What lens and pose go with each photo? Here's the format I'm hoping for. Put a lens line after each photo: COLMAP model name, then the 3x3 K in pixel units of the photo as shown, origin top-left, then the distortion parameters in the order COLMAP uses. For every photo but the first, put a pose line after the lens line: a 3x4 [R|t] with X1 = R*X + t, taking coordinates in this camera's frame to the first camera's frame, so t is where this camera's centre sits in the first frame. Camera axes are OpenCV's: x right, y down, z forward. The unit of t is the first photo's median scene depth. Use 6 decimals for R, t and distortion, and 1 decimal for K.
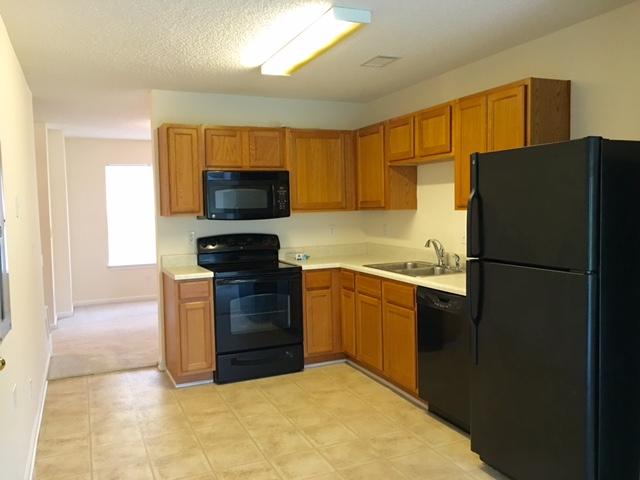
lens RADIAL K [[546.3, 0, 320.0], [0, 546.3, 240.0], [0, 0, 1]] dist [0.008475, 0.007115]
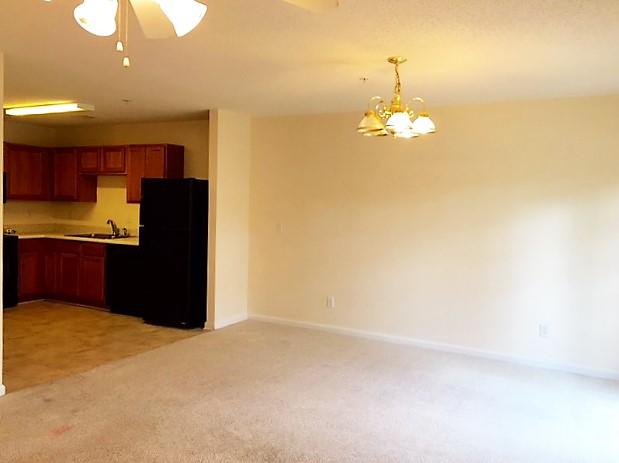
lens RADIAL K [[528.4, 0, 309.5], [0, 528.4, 231.5], [0, 0, 1]] dist [0.008475, 0.007115]
pose [[0.794214, 0.012511, 0.607509, -0.290188], [-0.007325, 0.999912, -0.011016, 0.045946], [-0.607594, 0.004299, 0.794236, -0.668883]]
